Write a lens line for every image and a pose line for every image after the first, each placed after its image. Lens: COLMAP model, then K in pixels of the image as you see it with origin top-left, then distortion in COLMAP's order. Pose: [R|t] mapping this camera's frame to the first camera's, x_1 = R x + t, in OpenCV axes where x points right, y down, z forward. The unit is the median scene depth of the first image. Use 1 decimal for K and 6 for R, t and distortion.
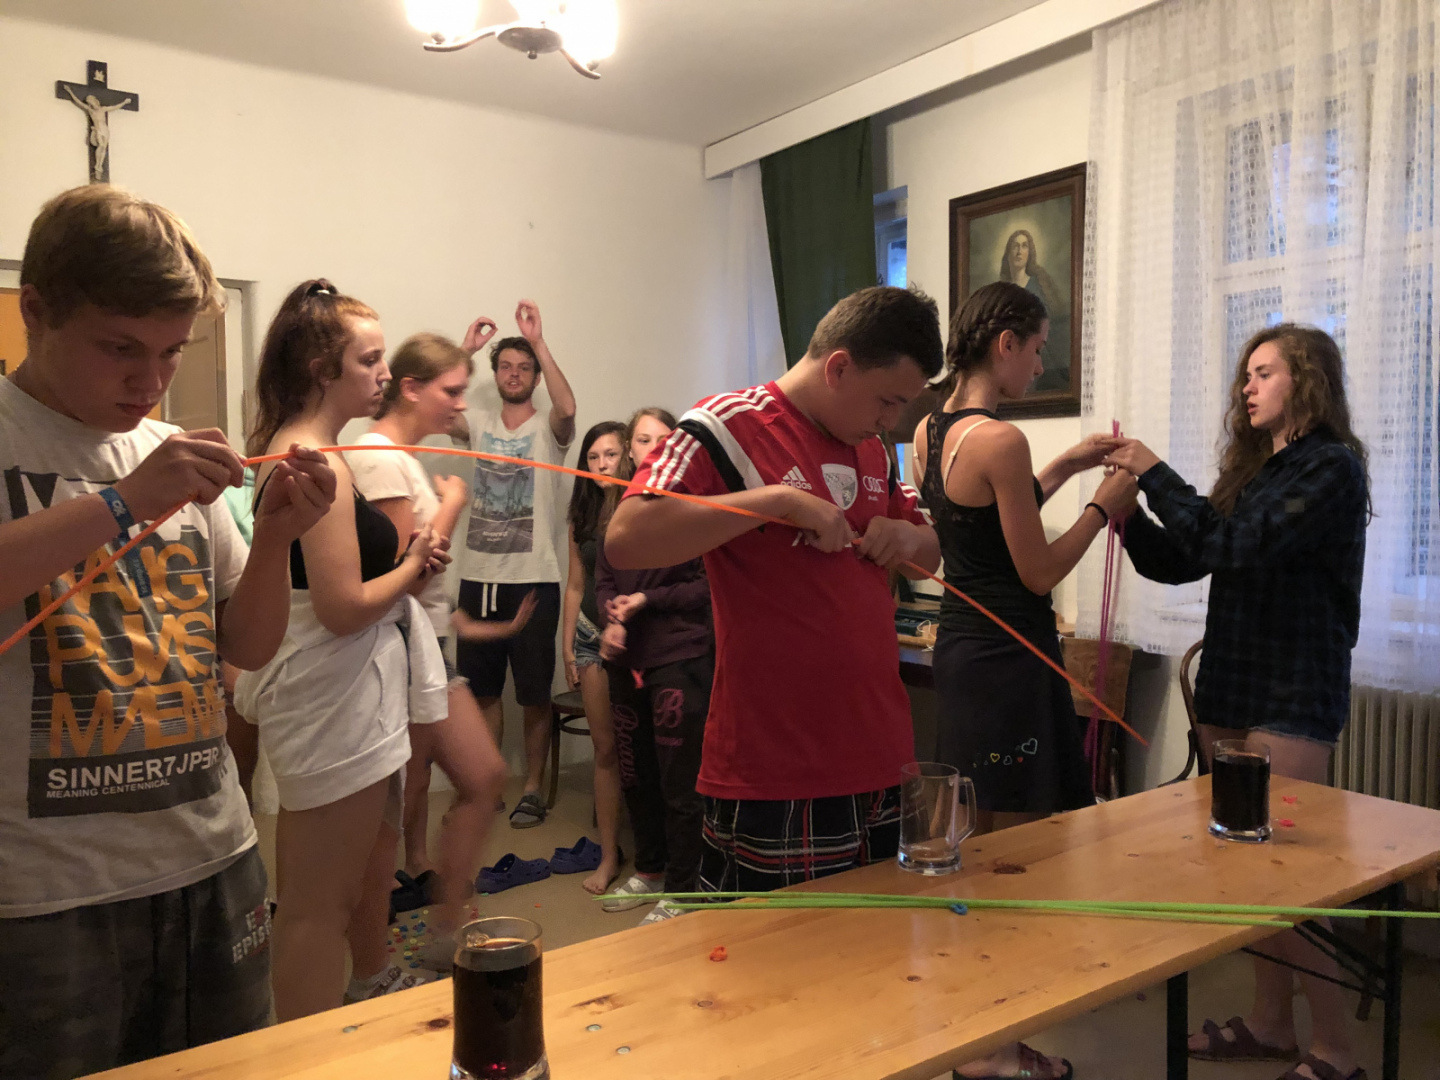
lens RADIAL K [[1168.2, 0, 725.7], [0, 1168.2, 521.6], [0, 0, 1]] dist [0.007163, -0.009902]
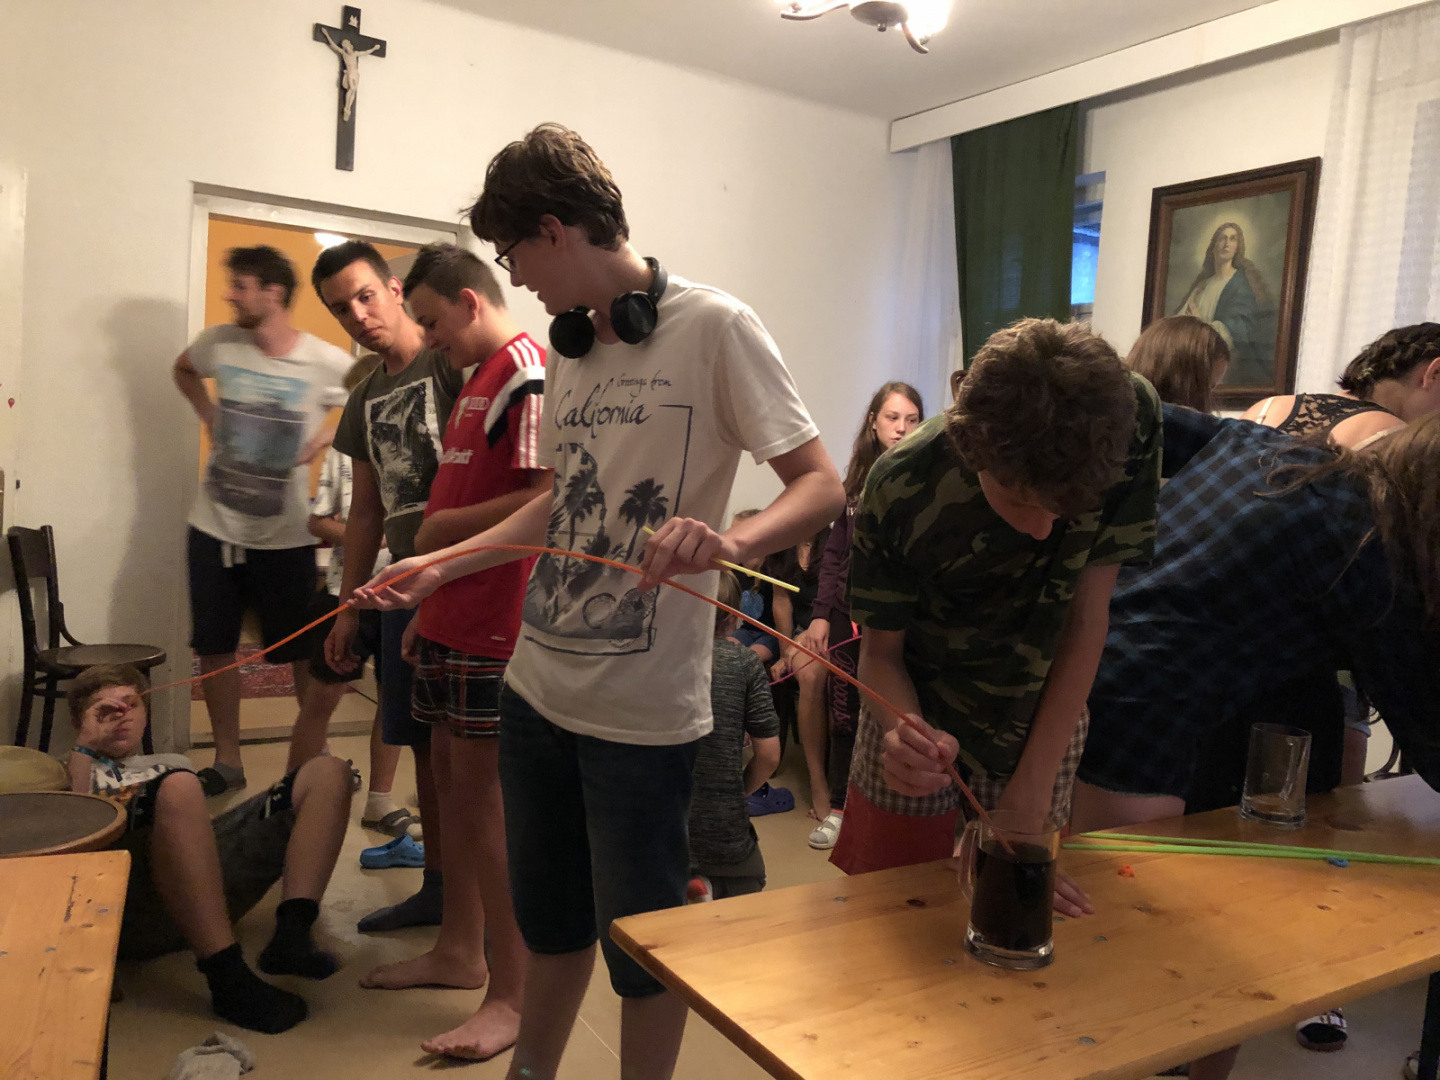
lens RADIAL K [[1168.2, 0, 725.7], [0, 1168.2, 521.6], [0, 0, 1]] dist [0.007163, -0.009902]
pose [[0.996514, 0.071440, -0.043086, -0.128242], [-0.070478, 0.997238, 0.023445, 0.015990], [0.044642, -0.020327, 0.998796, -0.035965]]
